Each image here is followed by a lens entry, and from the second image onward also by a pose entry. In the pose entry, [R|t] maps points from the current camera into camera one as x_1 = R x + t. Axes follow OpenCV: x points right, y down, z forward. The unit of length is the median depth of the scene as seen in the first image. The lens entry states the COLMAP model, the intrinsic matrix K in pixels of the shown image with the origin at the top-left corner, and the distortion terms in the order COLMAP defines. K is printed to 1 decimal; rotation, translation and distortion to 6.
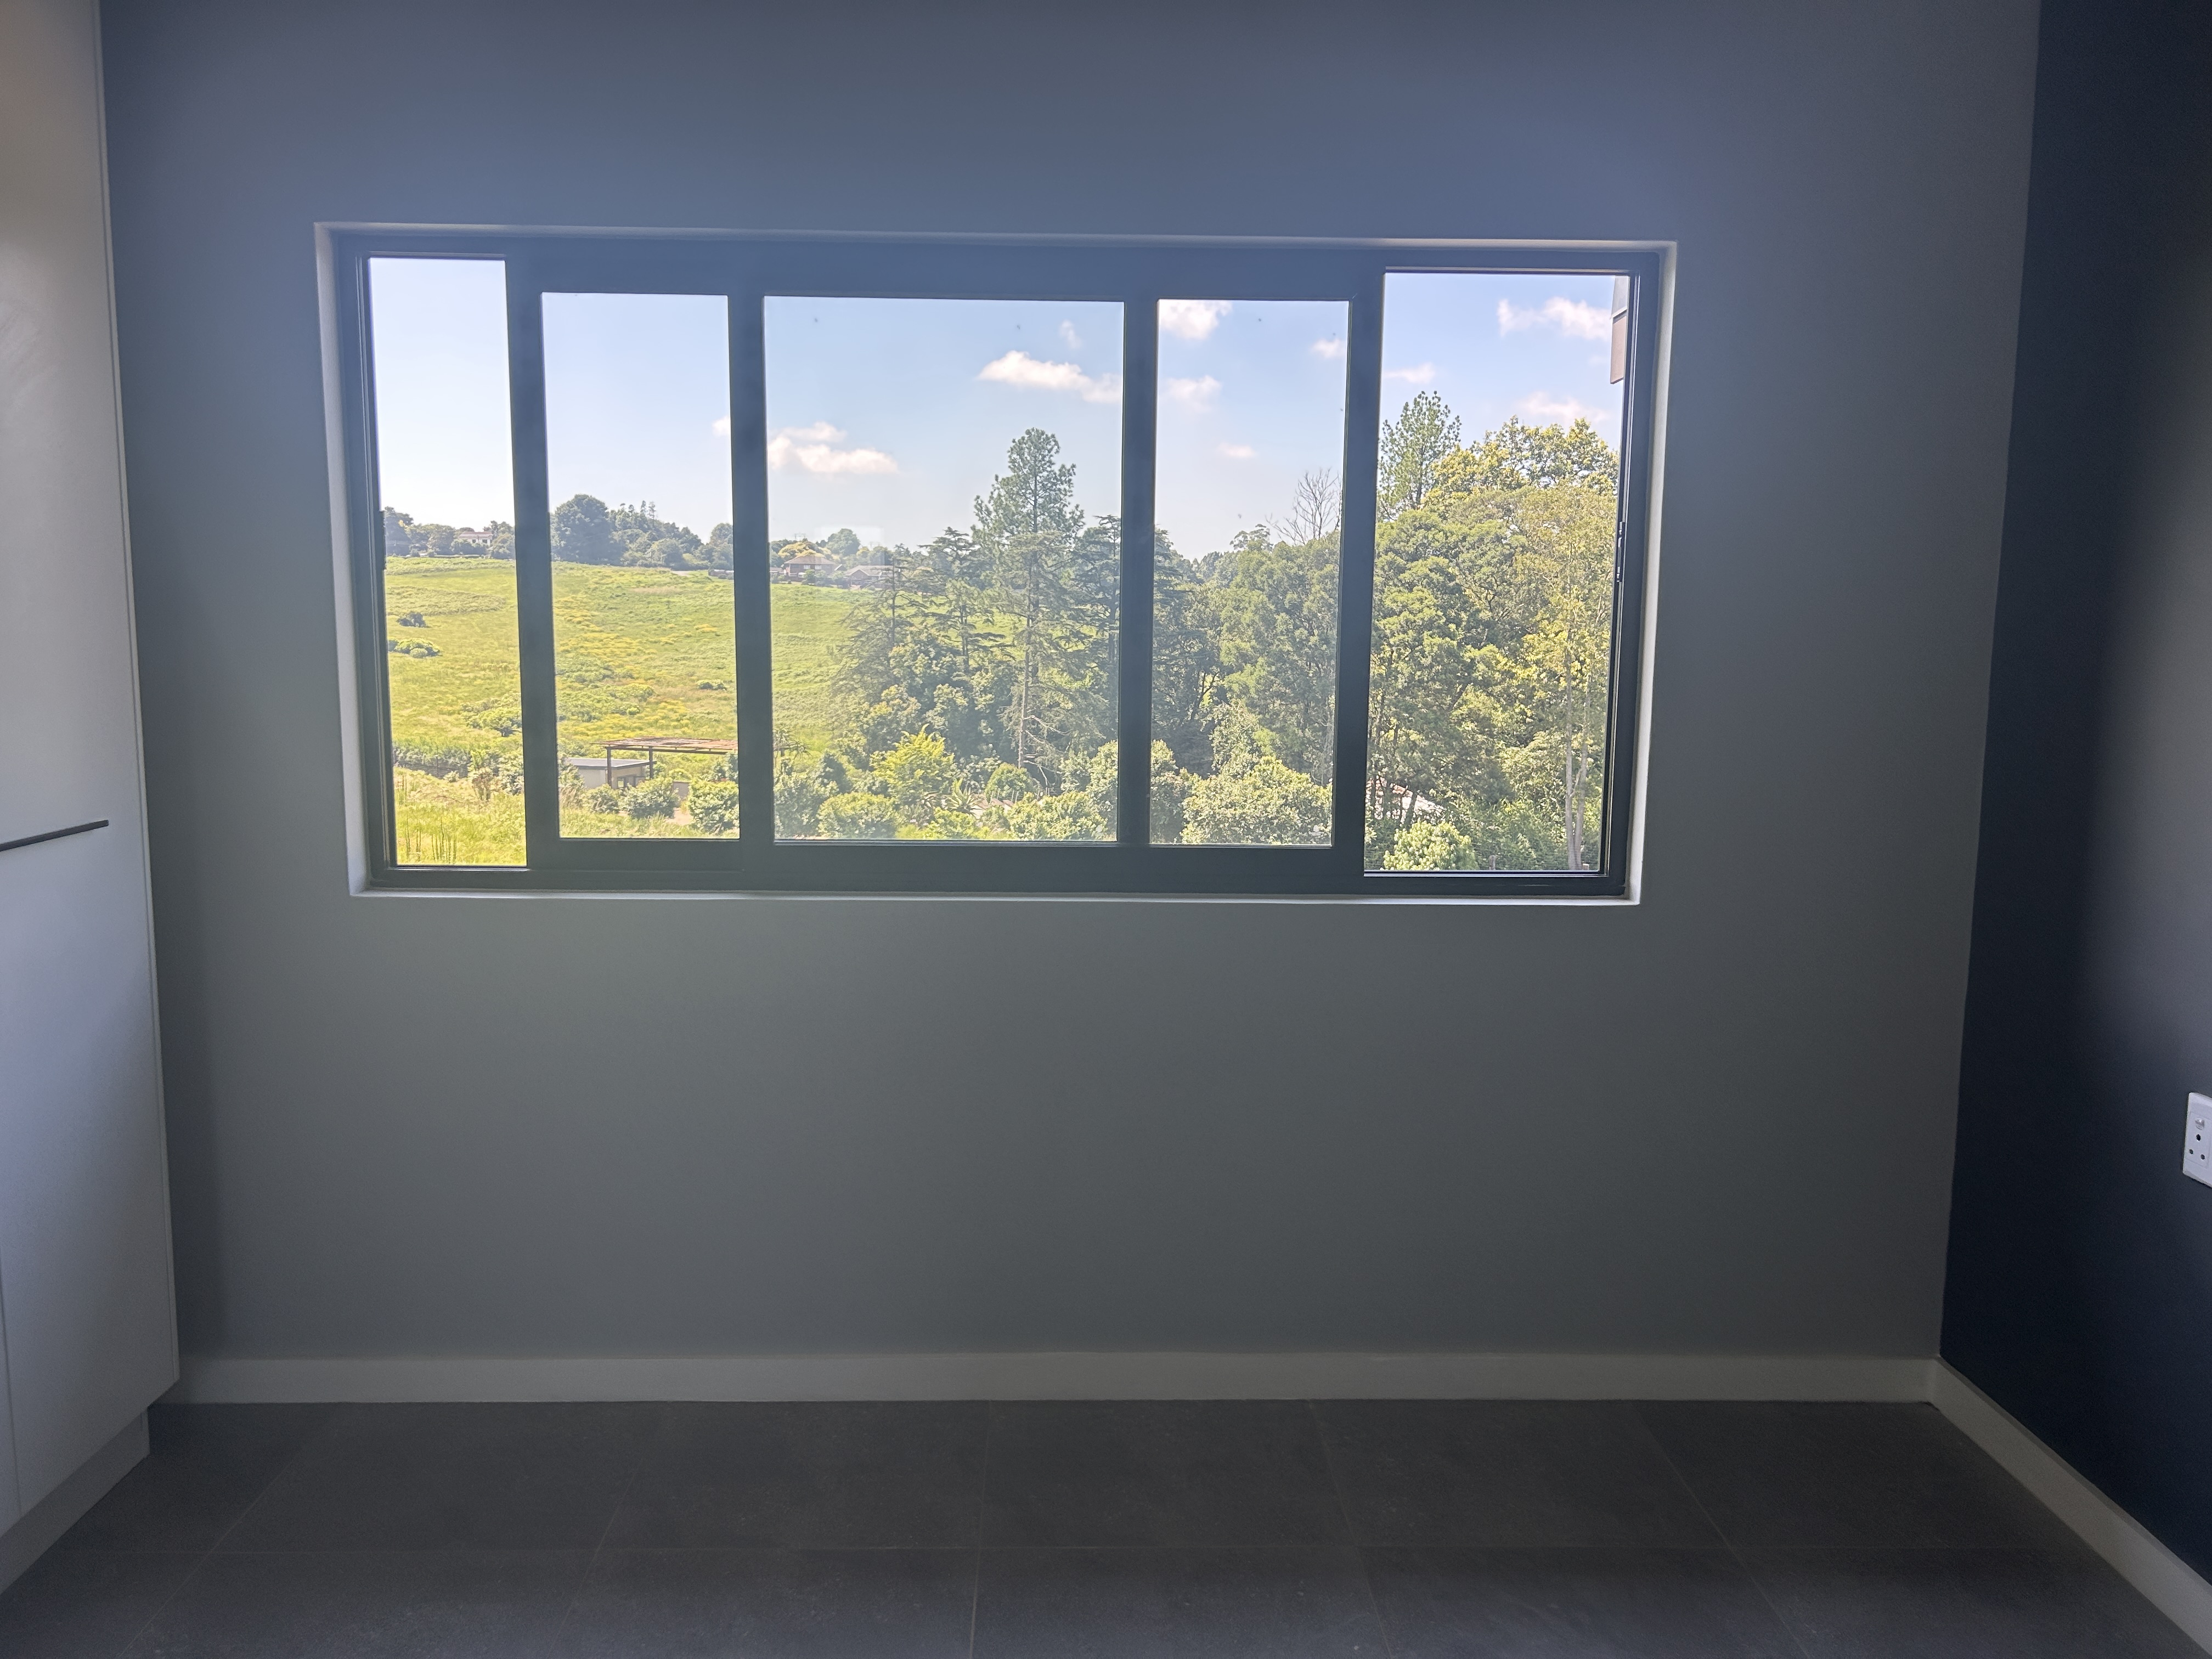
lens RADIAL K [[1675.4, 0, 1102.1], [0, 1675.4, 851.7], [0, 0, 1]] dist [0.064106, -0.003252]
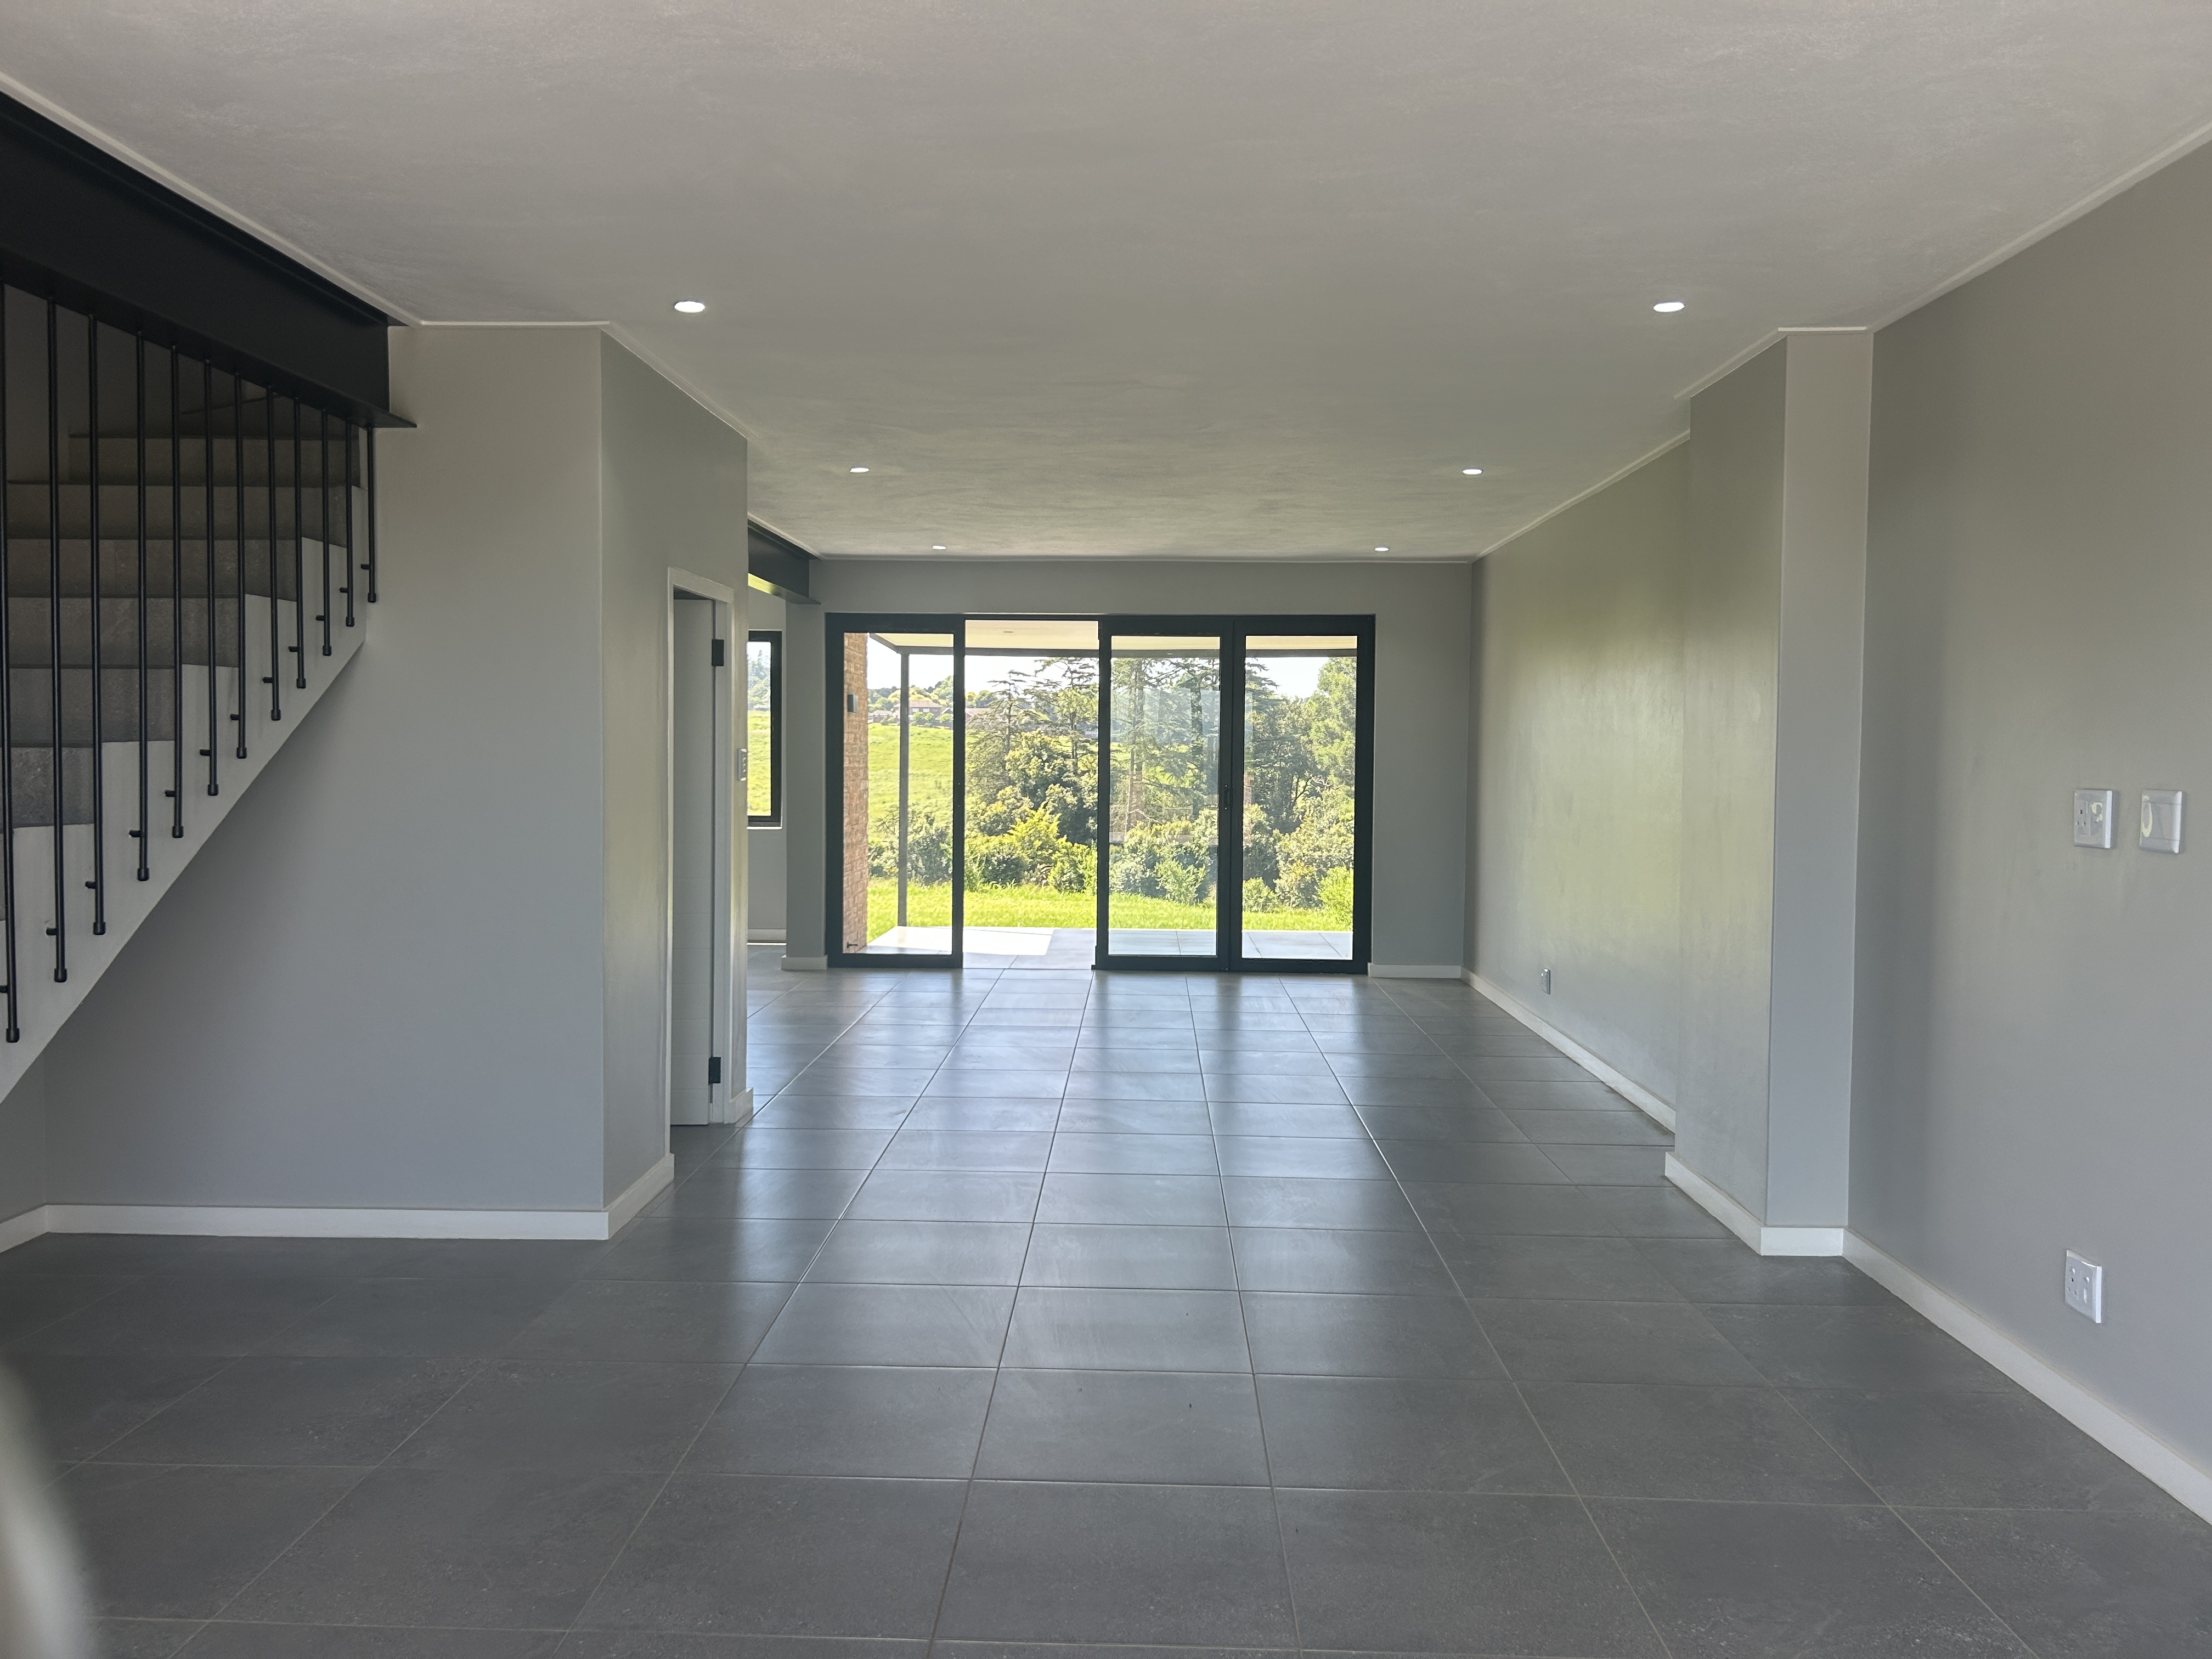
lens RADIAL K [[1681.8, 0, 1098.6], [0, 1681.8, 817.0], [0, 0, 1]] dist [0.094542, -0.134413]
pose [[0.998193, -0.000395, -0.060088, -0.001290], [-0.006210, 0.993947, -0.109689, 0.039721], [0.059768, 0.109864, 0.992148, -0.071966]]
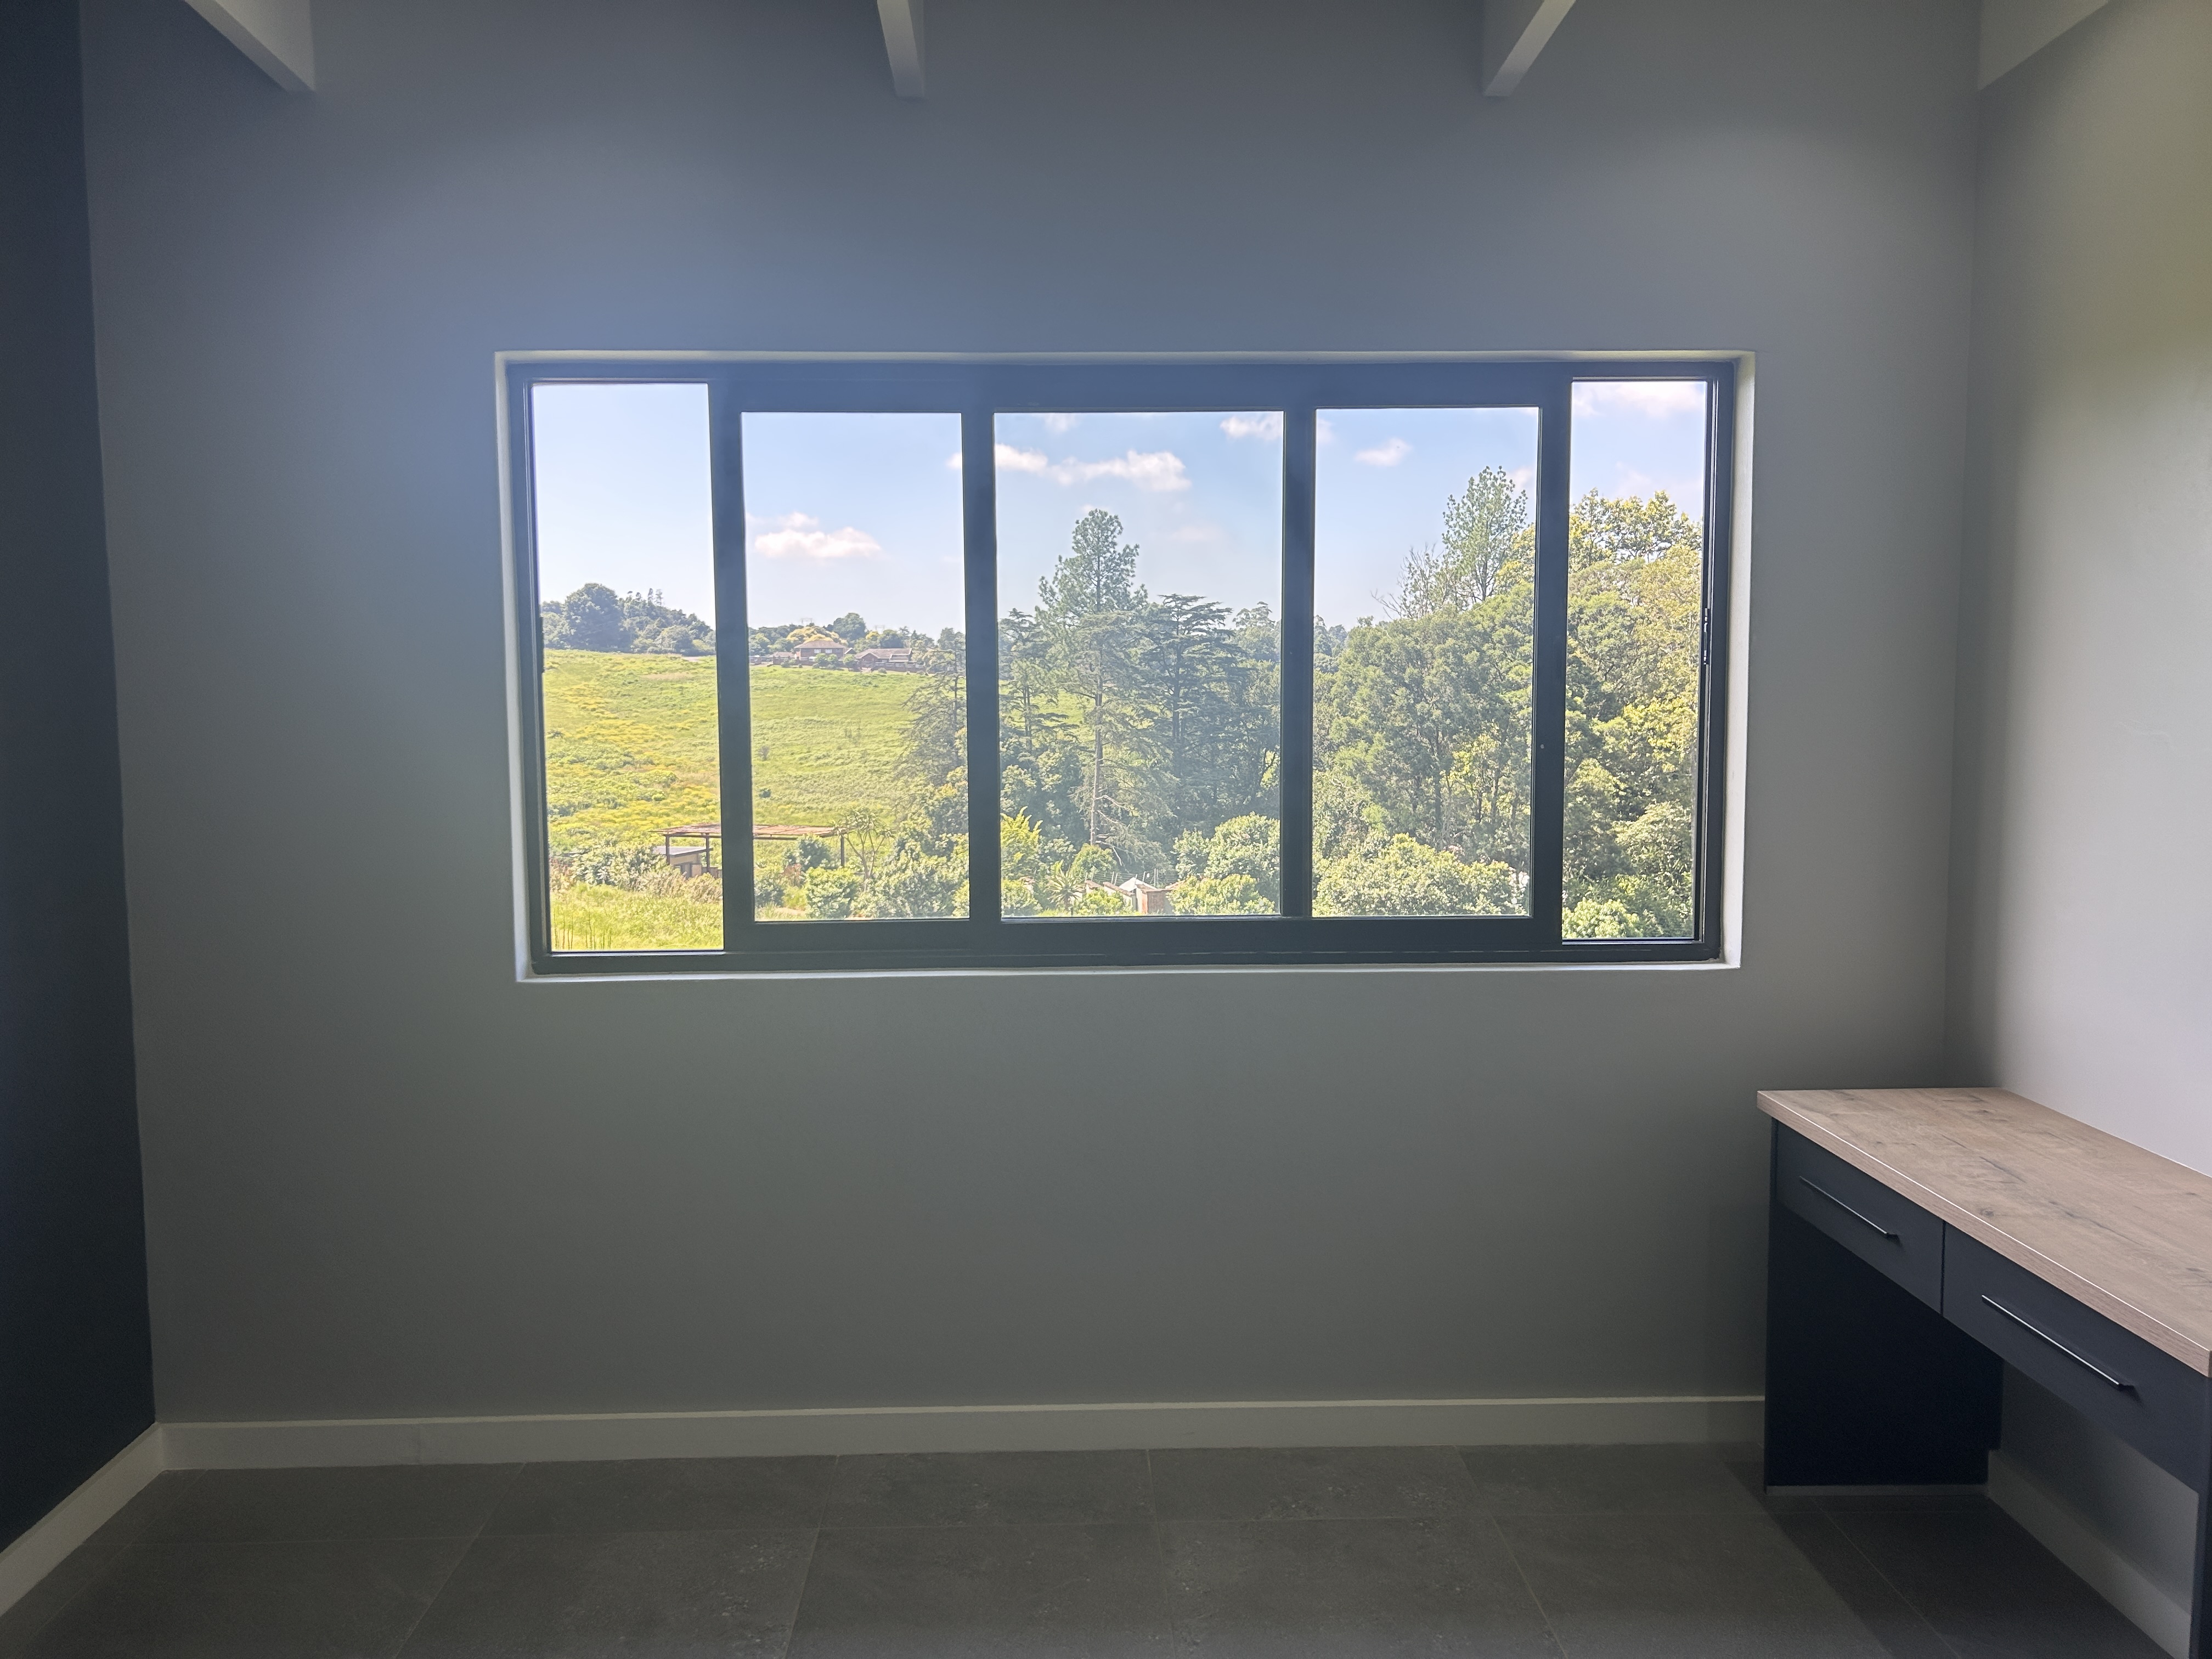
lens RADIAL K [[1681.8, 0, 1098.6], [0, 1681.8, 817.0], [0, 0, 1]] dist [0.094542, -0.134413]
pose [[0.999879, -0.015506, 0.001289, -0.043514], [0.015557, 0.997638, -0.066911, -0.002190], [-0.000248, 0.066923, 0.997758, 0.011841]]
